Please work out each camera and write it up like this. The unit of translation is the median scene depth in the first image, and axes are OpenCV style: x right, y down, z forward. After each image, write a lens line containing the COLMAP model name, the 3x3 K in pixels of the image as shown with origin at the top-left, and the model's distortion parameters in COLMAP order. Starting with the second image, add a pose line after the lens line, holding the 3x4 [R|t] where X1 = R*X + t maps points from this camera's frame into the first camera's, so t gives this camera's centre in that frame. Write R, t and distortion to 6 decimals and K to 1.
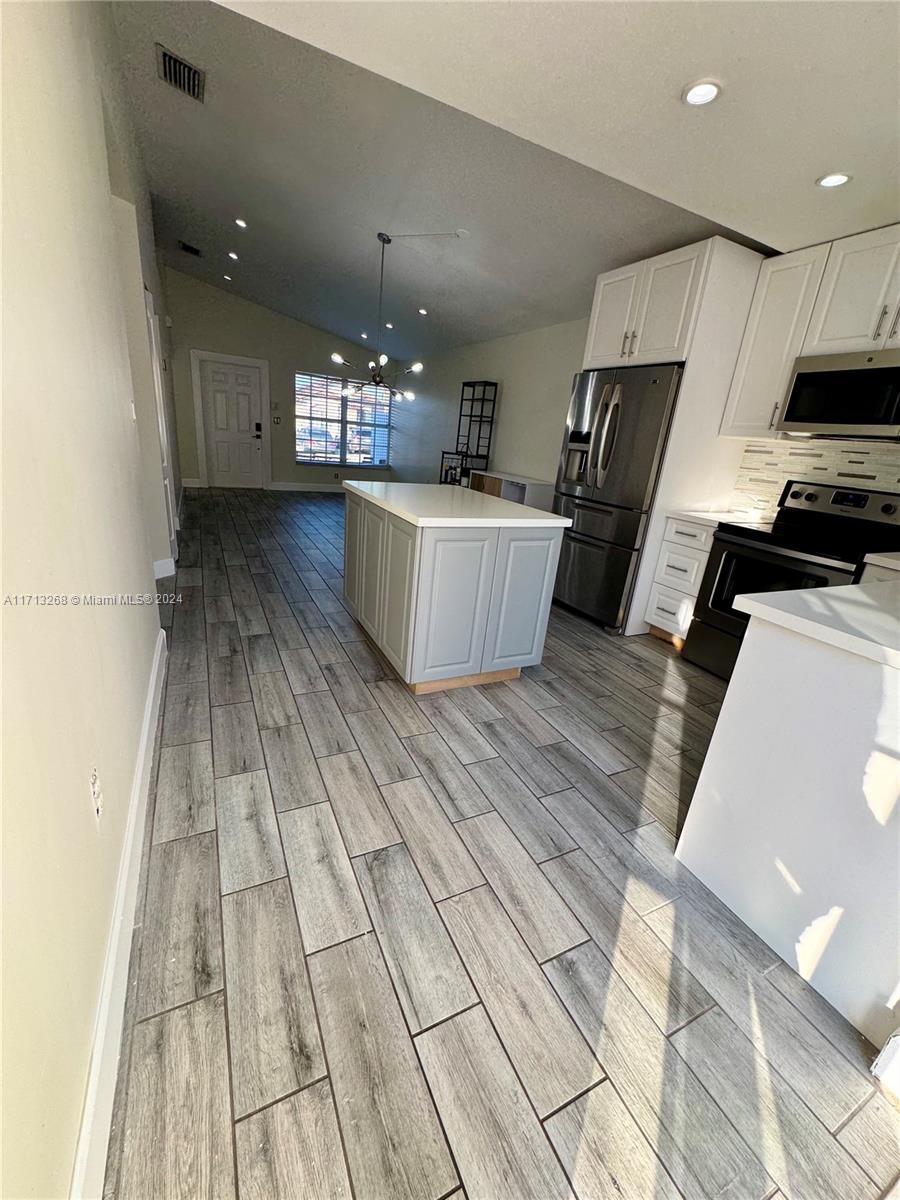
lens RADIAL K [[482.9, 0, 450.0], [0, 482.9, 600.0], [0, 0, 1]] dist [0.000882, 0.000264]
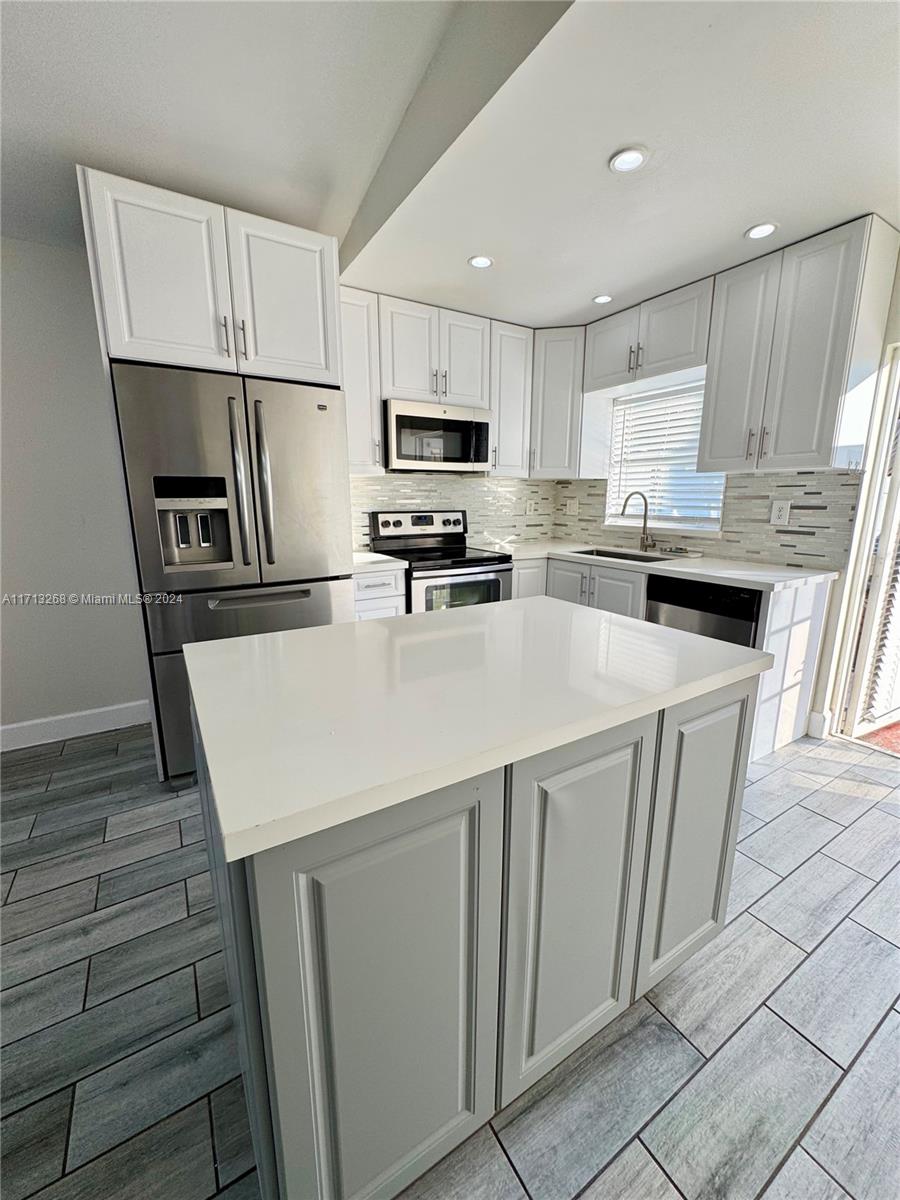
lens RADIAL K [[482.9, 0, 450.0], [0, 482.9, 600.0], [0, 0, 1]] dist [0.000882, 0.000264]
pose [[-0.093273, -0.306504, 0.947288, -0.991831], [0.311206, 0.894790, 0.320160, -0.961549], [-0.945754, 0.324664, 0.011926, 2.372705]]
